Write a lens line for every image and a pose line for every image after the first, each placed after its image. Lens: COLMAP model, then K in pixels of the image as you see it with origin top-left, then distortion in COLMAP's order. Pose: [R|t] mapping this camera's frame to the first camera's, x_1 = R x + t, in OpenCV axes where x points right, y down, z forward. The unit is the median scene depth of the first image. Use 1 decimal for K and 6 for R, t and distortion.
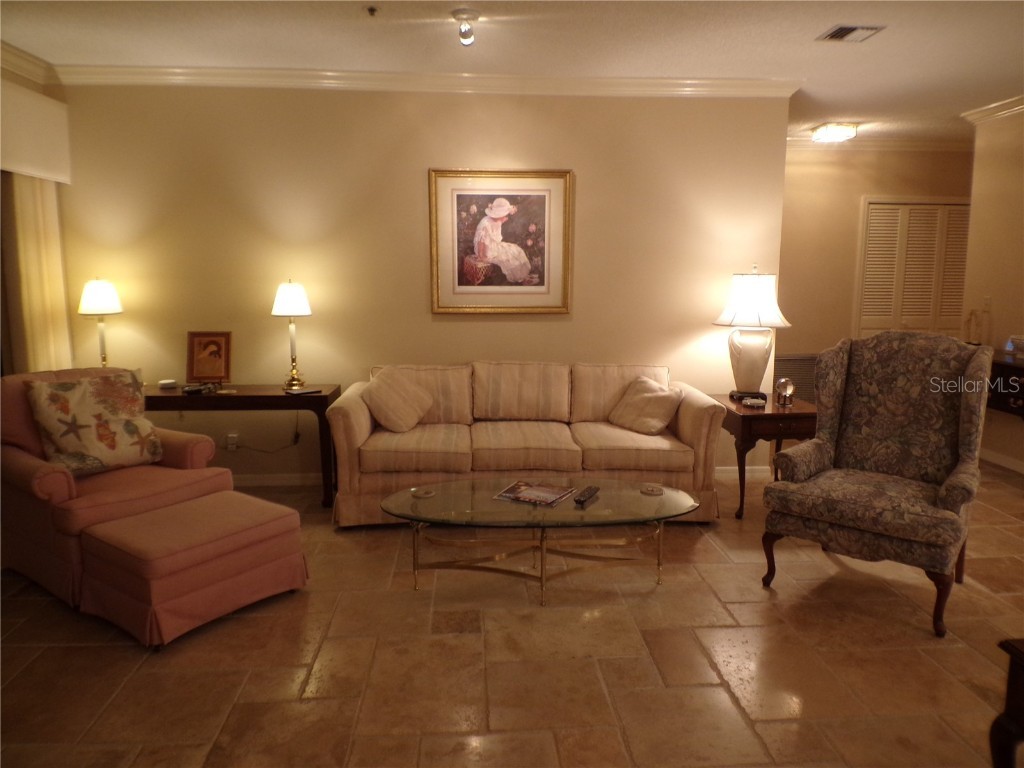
lens RADIAL K [[718.5, 0, 512.6], [0, 718.5, 380.5], [0, 0, 1]] dist [0.106347, -0.155343]
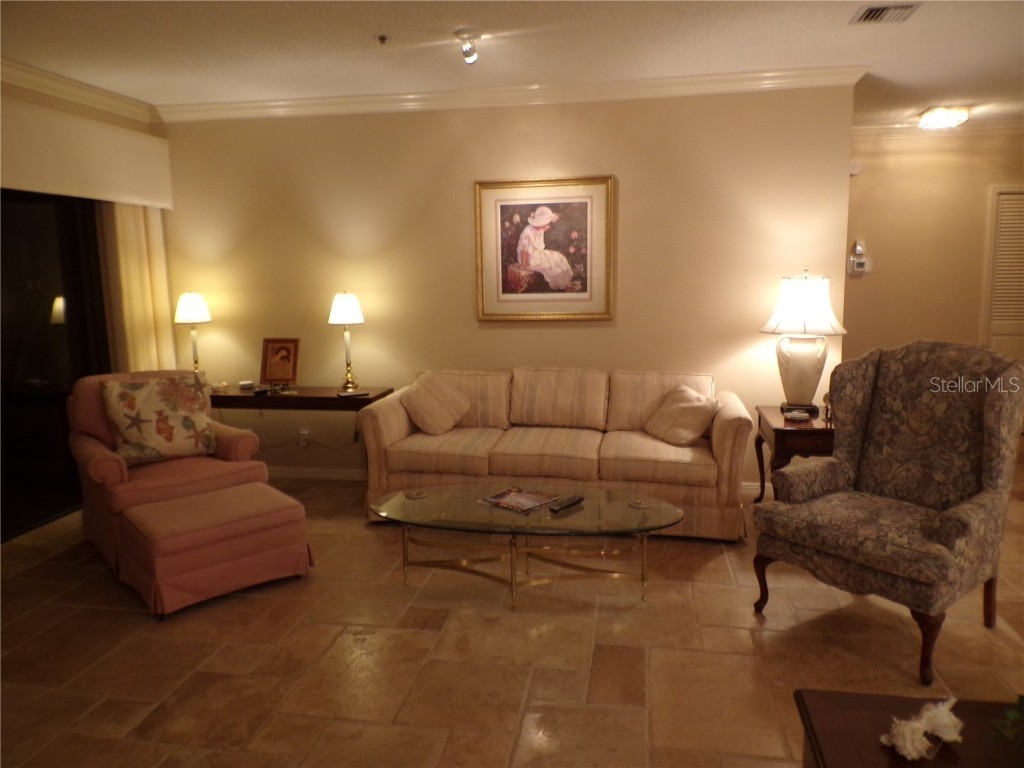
lens RADIAL K [[718.5, 0, 511.2], [0, 718.5, 380.1], [0, 0, 1]] dist [0.106347, -0.155343]
pose [[0.971846, 0.015850, -0.235085, 0.234996], [-0.016785, 0.999857, -0.001976, -0.008863], [0.235020, 0.005866, 0.971973, 0.009956]]
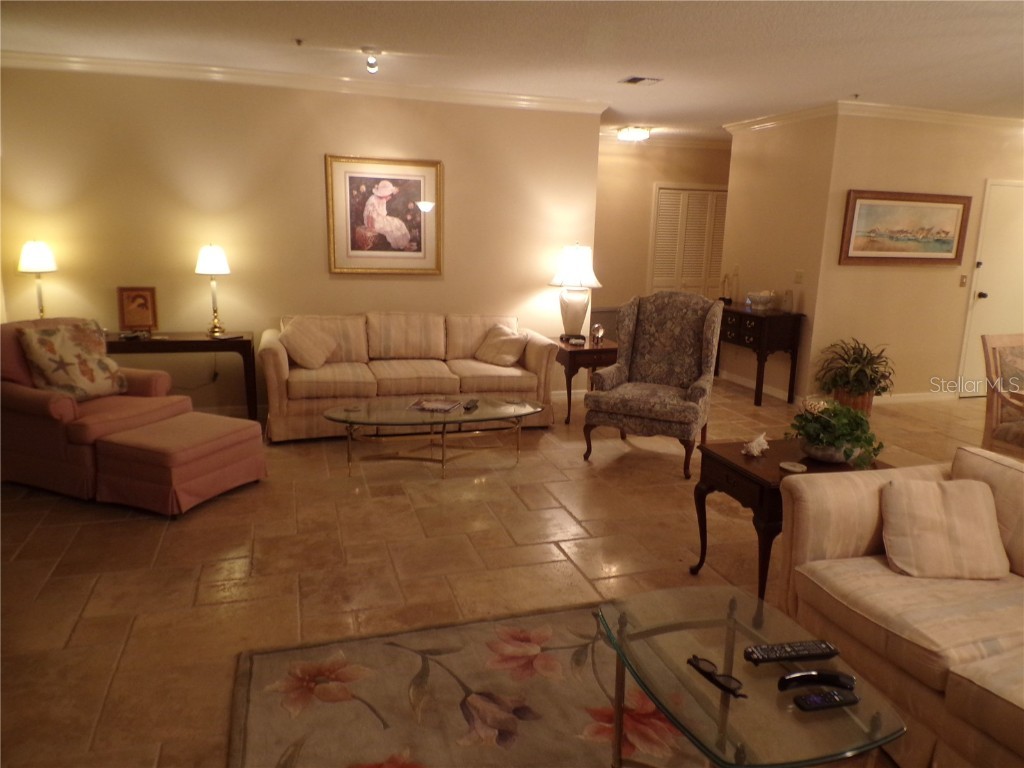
lens RADIAL K [[718.5, 0, 514.9], [0, 718.5, 384.8], [0, 0, 1]] dist [0.106347, -0.155343]
pose [[0.970679, -0.027225, 0.238833, -0.139073], [0.010394, 0.997390, 0.071450, 0.015482], [-0.240155, -0.066872, 0.968428, -0.375123]]
